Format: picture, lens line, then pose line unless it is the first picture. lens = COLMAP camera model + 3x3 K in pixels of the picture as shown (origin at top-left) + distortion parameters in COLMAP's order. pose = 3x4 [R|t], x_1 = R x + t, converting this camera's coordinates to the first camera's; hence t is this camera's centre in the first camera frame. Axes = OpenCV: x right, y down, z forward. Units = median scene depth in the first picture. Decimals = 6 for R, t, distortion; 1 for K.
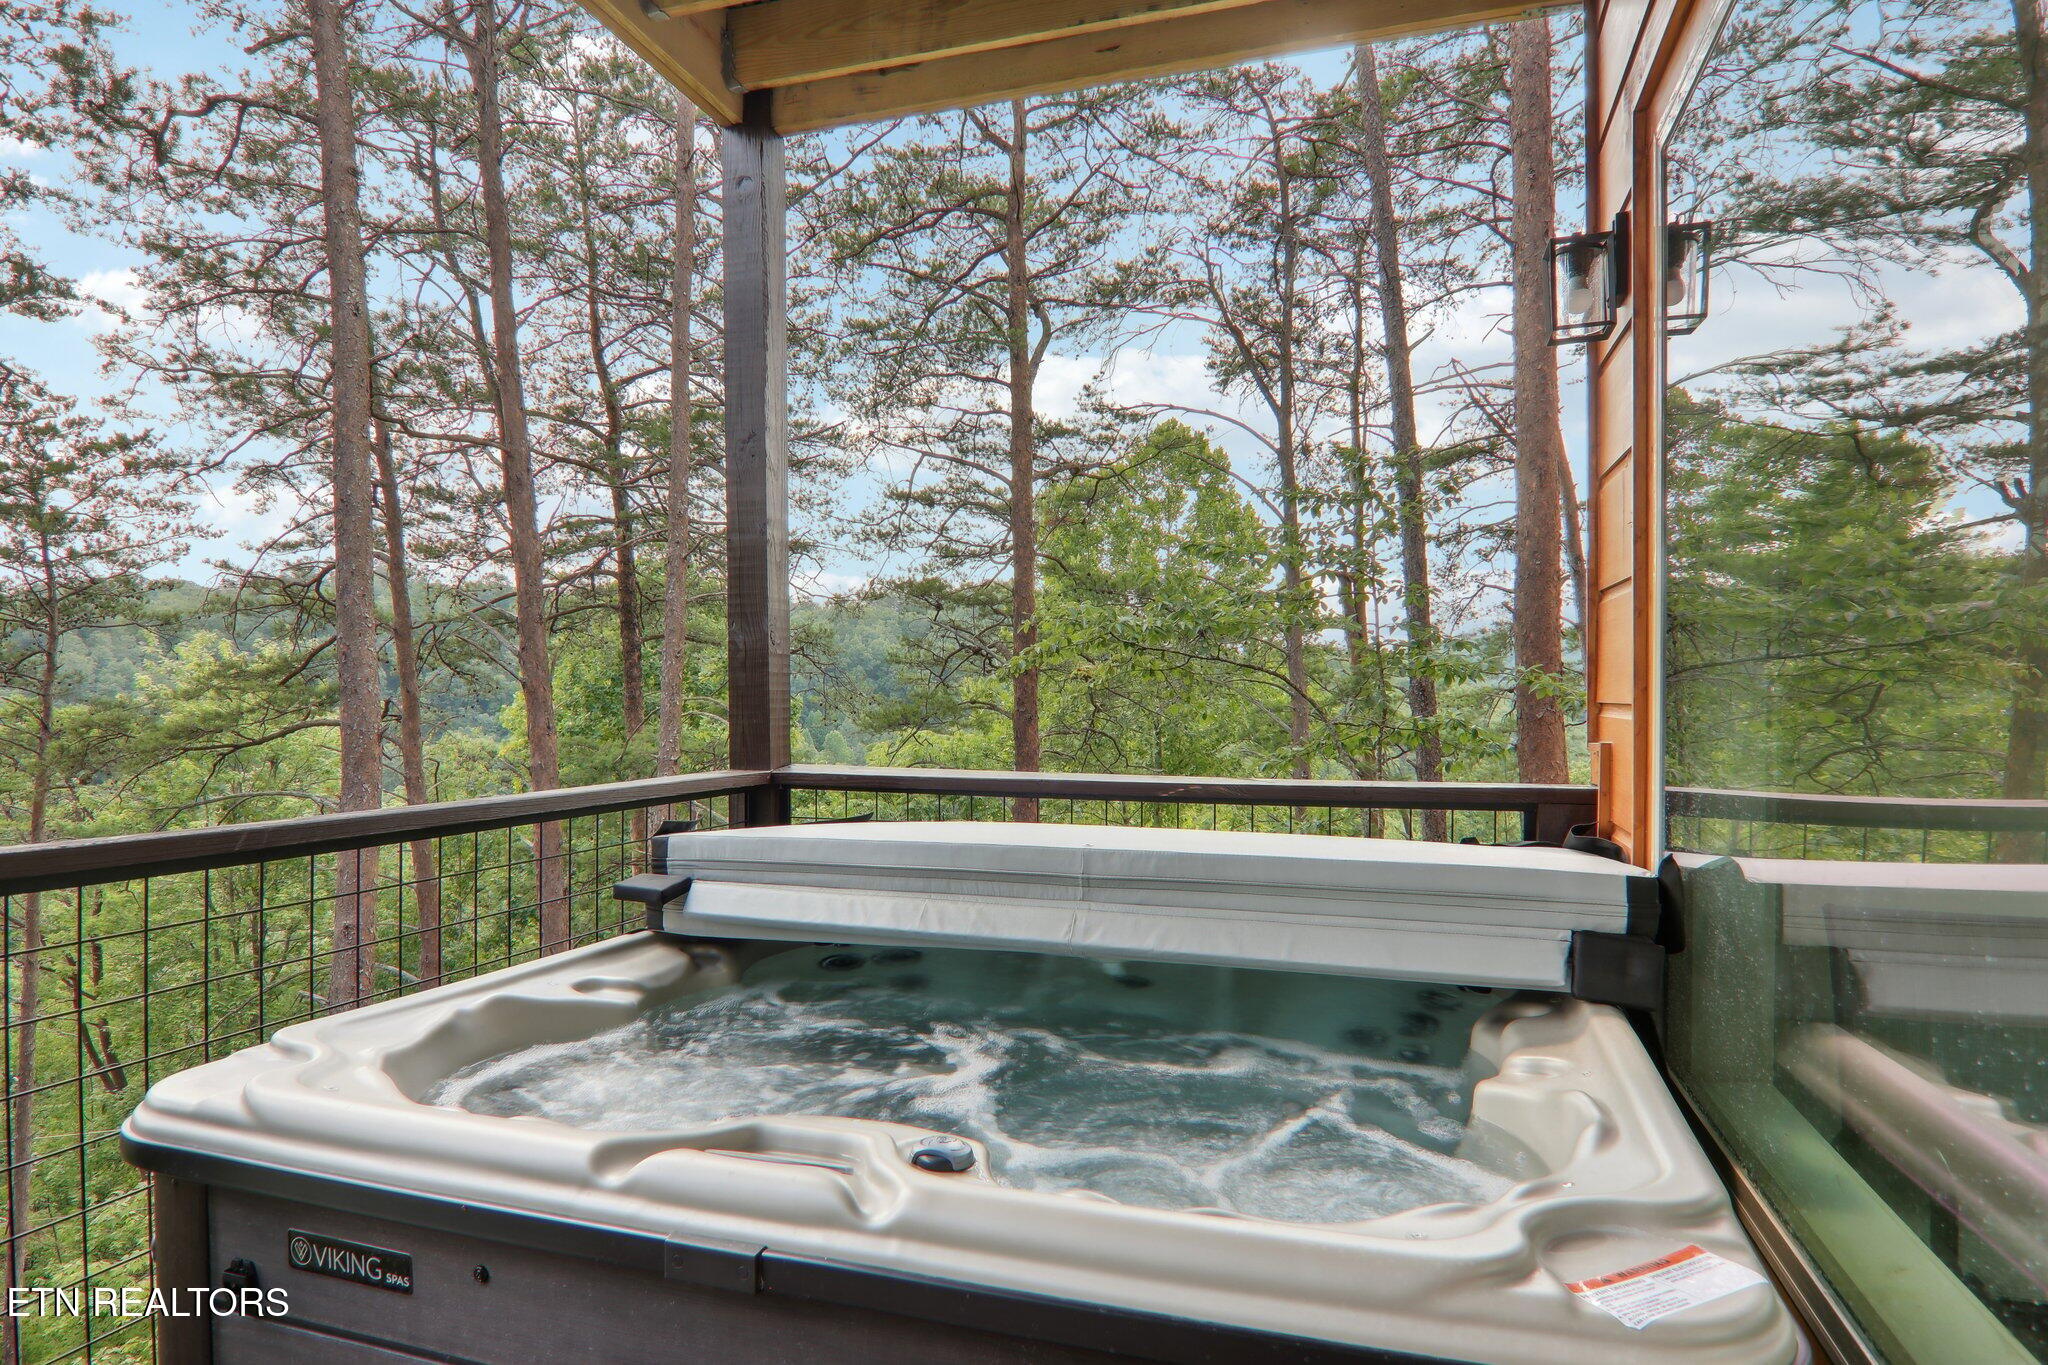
lens RADIAL K [[1154.4, 0, 1023.8], [0, 1154.4, 689.5], [0, 0, 1]] dist [0.002464, -0.015923]
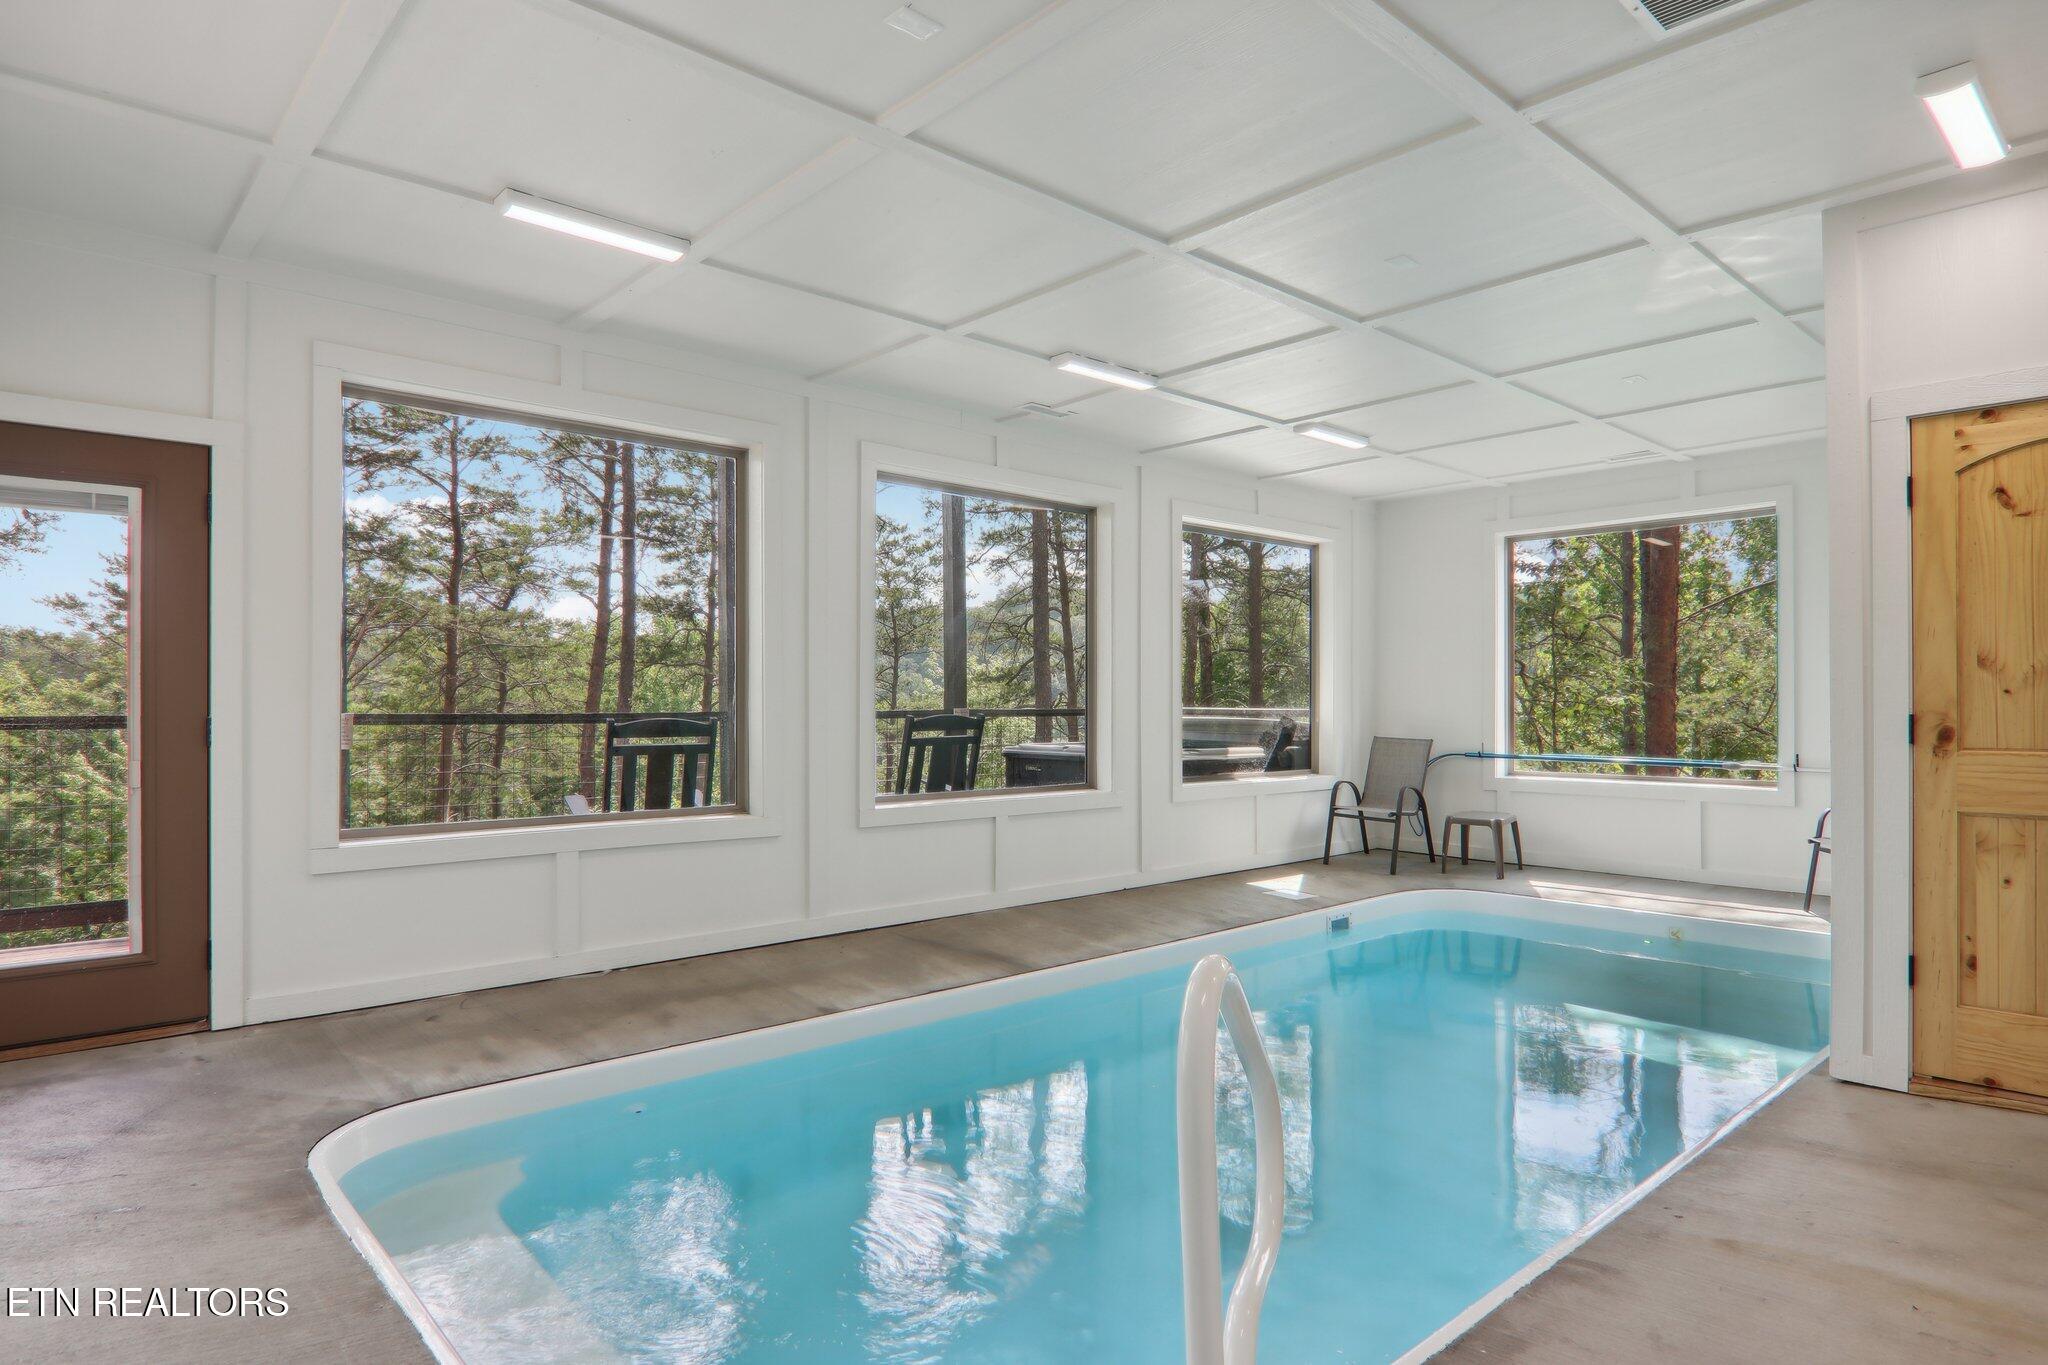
lens RADIAL K [[1154.4, 0, 1032.0], [0, 1154.4, 693.0], [0, 0, 1]] dist [0.002464, -0.015923]
pose [[0.854421, -0.008072, -0.519518, 0.251476], [0.000652, 0.999895, -0.014463, 0.030610], [0.519581, 0.012019, 0.854337, -0.404344]]
